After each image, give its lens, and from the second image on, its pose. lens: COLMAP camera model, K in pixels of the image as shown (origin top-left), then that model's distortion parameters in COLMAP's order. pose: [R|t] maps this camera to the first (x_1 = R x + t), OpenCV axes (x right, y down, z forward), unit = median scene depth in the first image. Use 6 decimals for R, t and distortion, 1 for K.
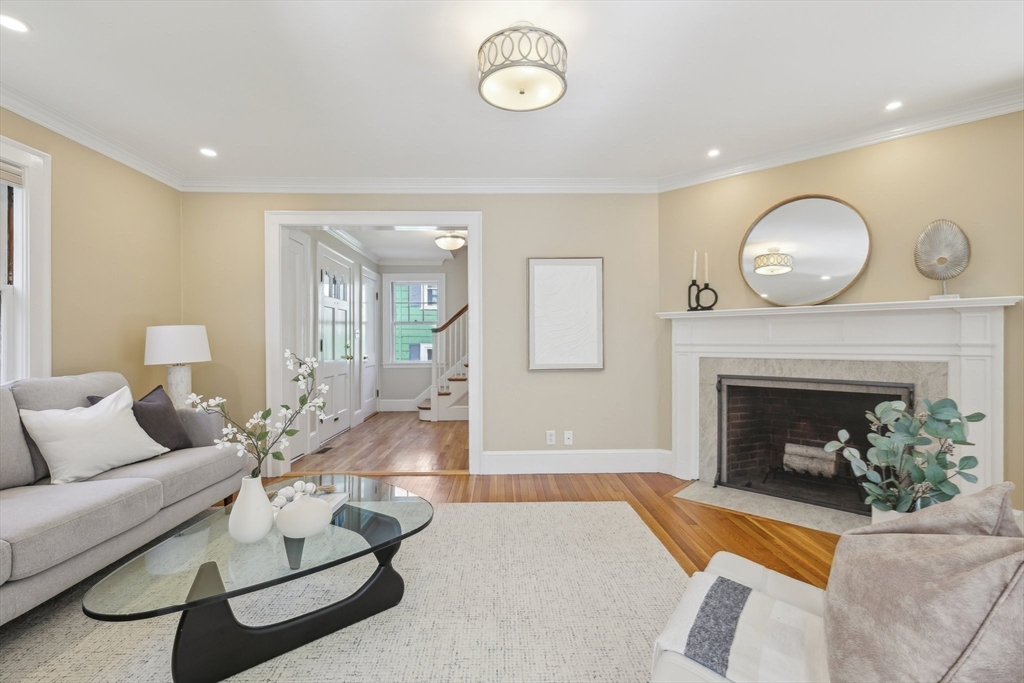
lens RADIAL K [[455.3, 0, 511.3], [0, 455.3, 339.3], [0, 0, 1]] dist [0.002914, 0.001121]
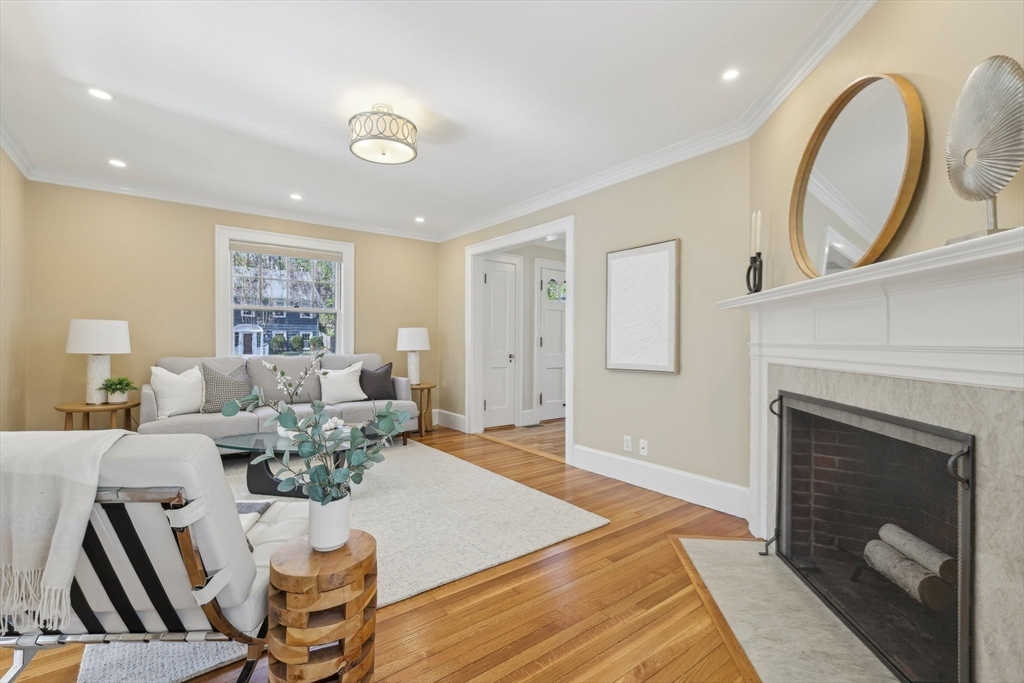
lens RADIAL K [[455.3, 0, 510.0], [0, 455.3, 337.4], [0, 0, 1]] dist [0.002914, 0.001121]
pose [[0.594407, 0.002831, -0.804159, 0.804059], [-0.005529, 0.999985, -0.000566, 0.002850], [0.804145, 0.004783, 0.594414, 0.301784]]
